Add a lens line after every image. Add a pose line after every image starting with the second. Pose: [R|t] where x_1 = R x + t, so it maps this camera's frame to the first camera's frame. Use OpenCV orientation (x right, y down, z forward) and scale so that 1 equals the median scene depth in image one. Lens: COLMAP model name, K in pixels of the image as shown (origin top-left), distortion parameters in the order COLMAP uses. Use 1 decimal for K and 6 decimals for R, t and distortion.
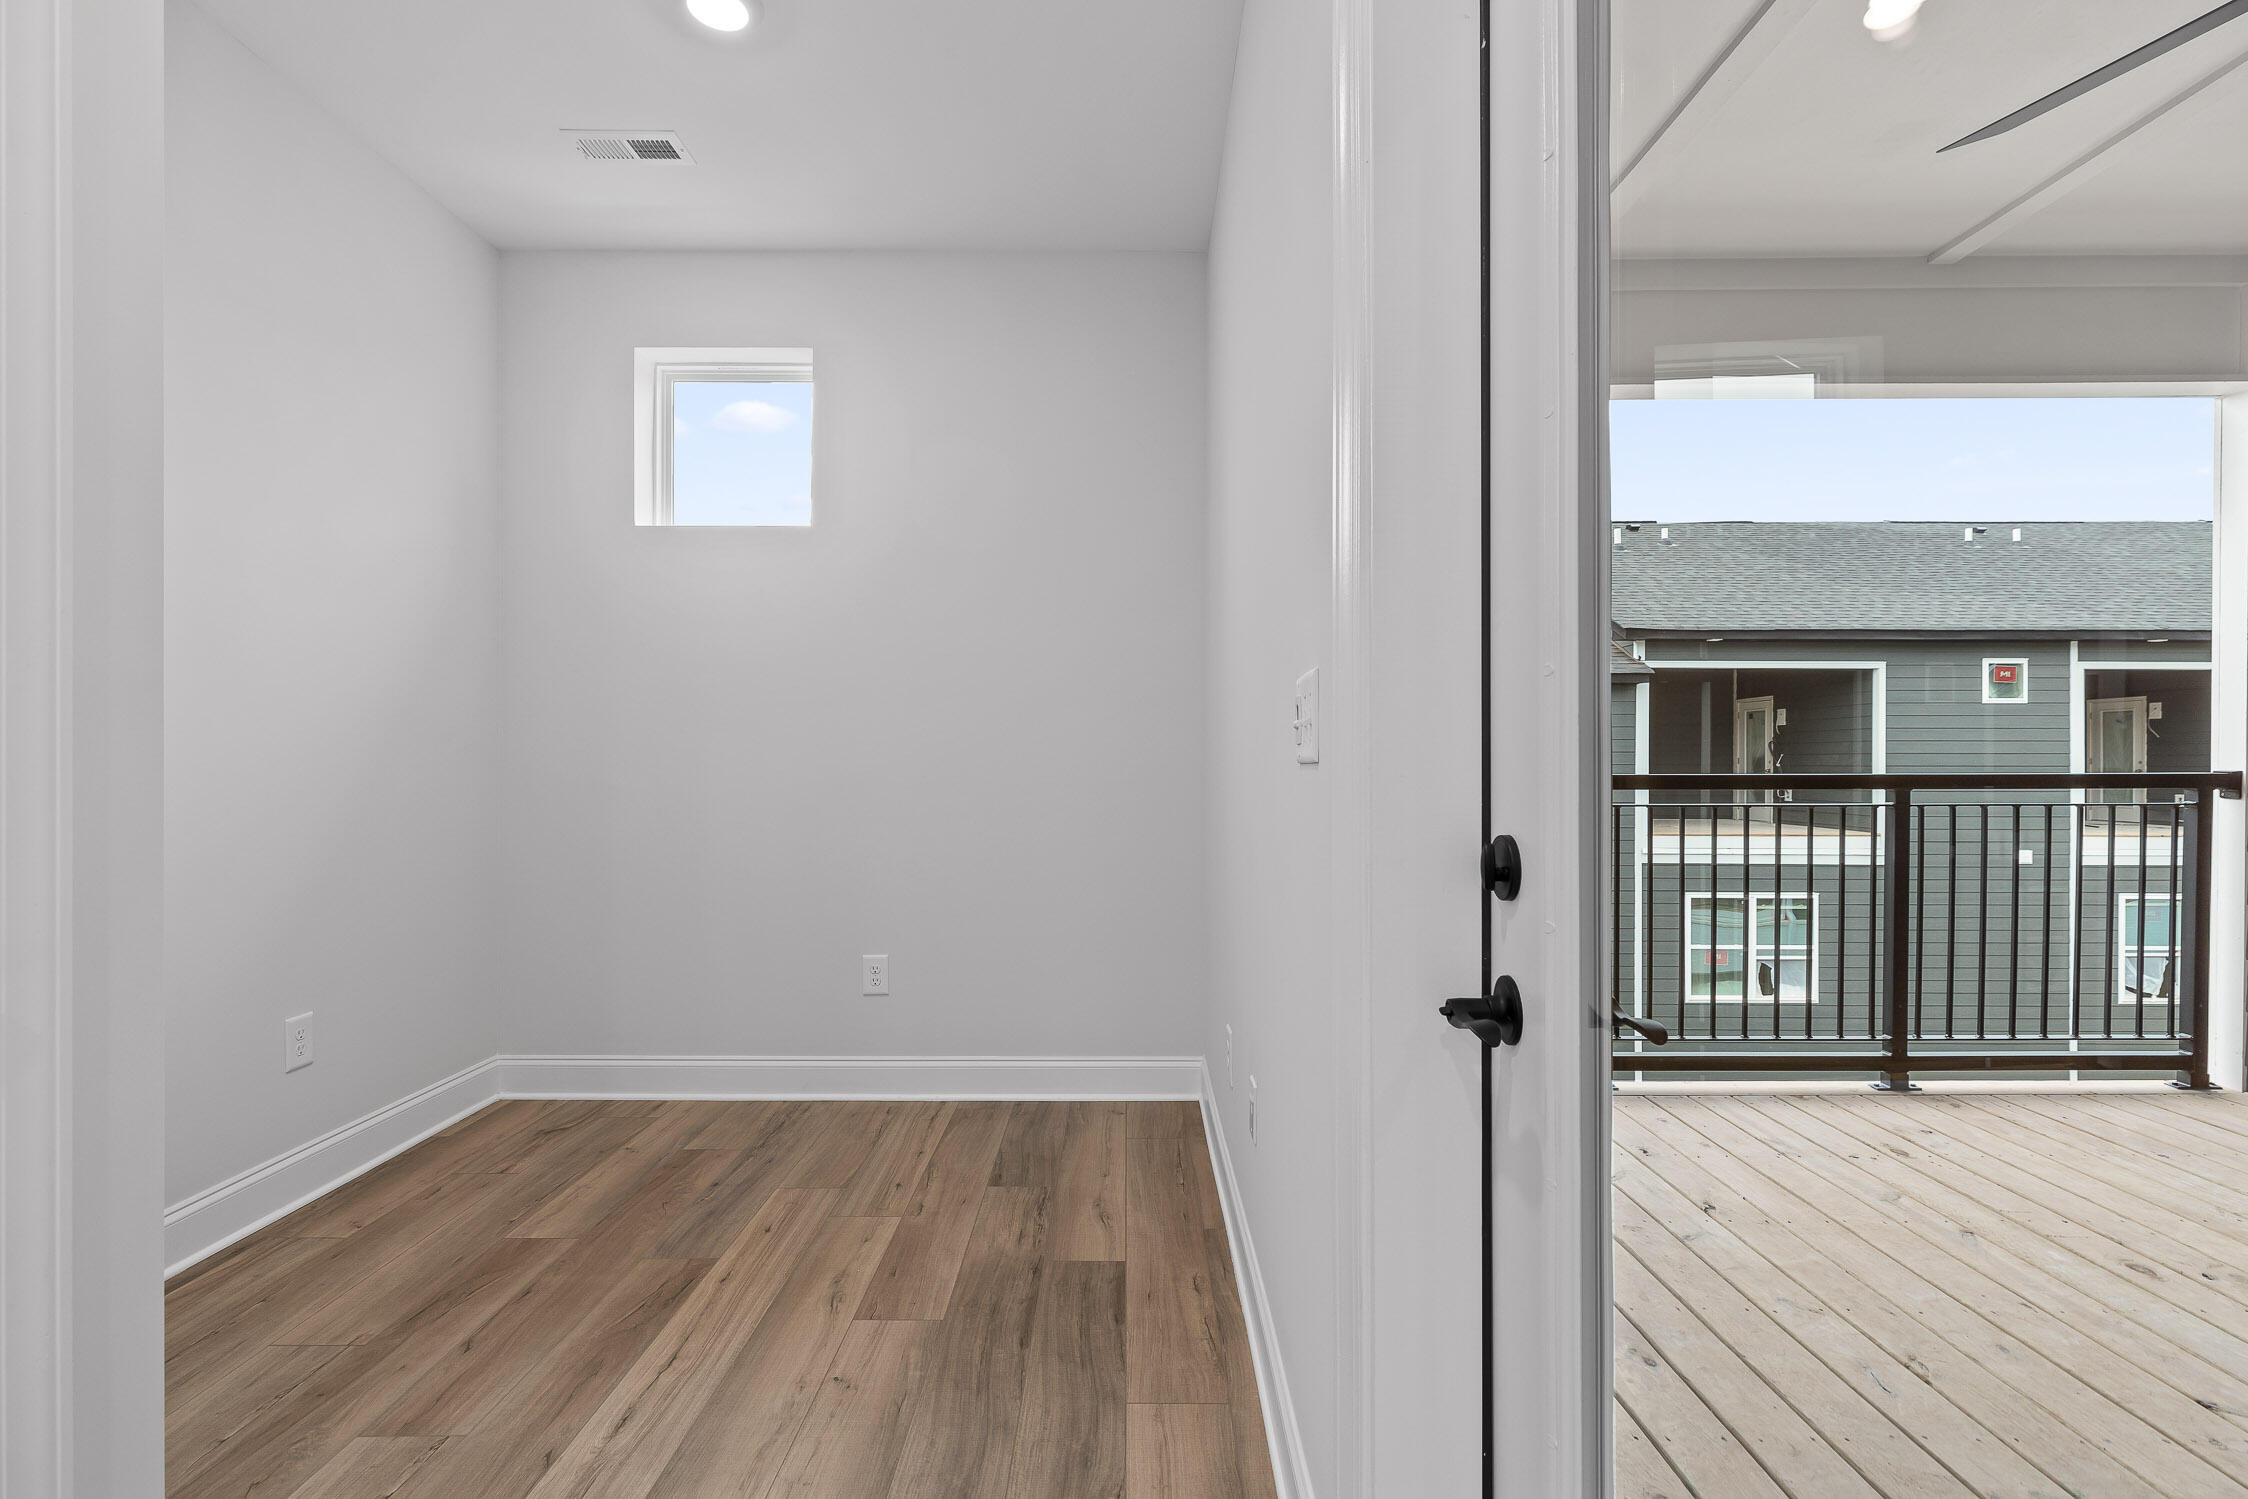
lens RADIAL K [[1026.8, 0, 1131.5], [0, 1026.8, 765.3], [0, 0, 1]] dist [0.004790, -0.001543]
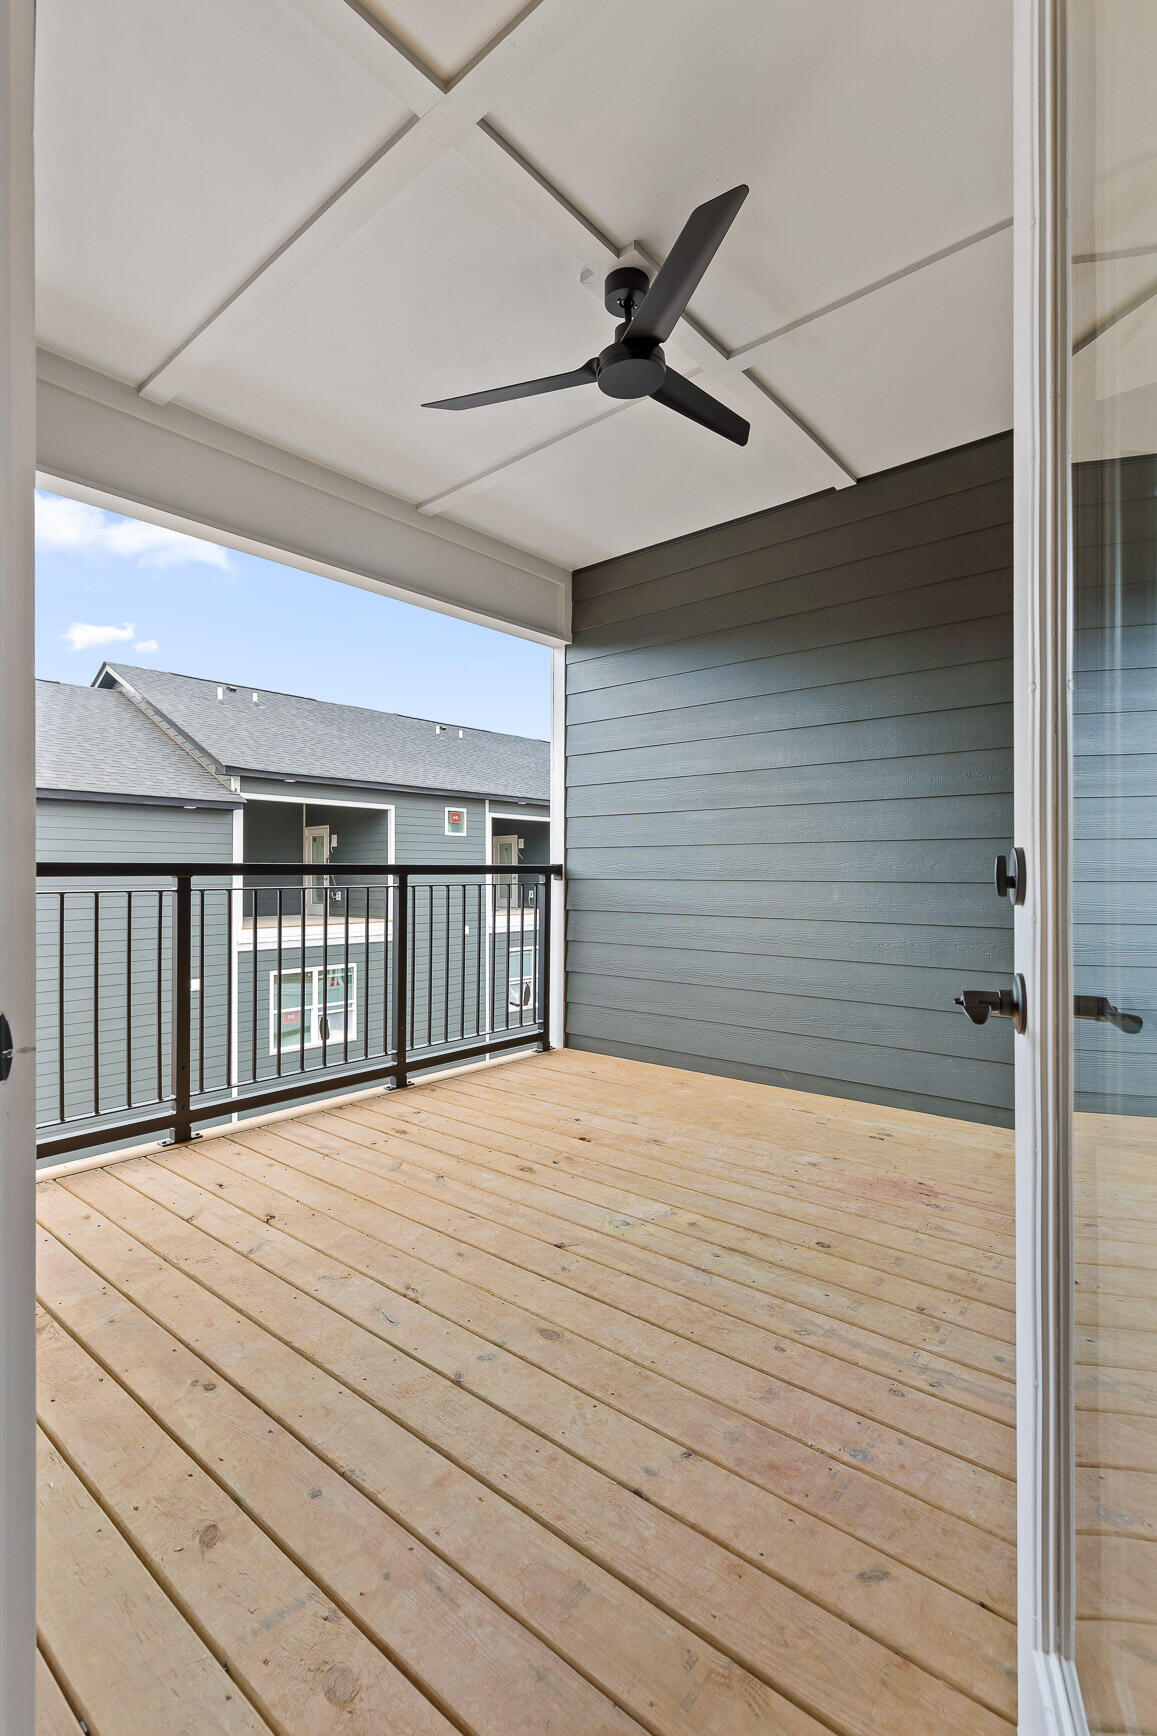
lens RADIAL K [[792.9, 0, 585.1], [0, 792.9, 859.0], [0, 0, 1]] dist [0.004790, -0.001543]
pose [[0.647172, 0.016395, 0.762168, 0.073482], [0.006486, 0.999614, -0.027010, 0.033252], [-0.762316, 0.022423, 0.646816, 0.095594]]
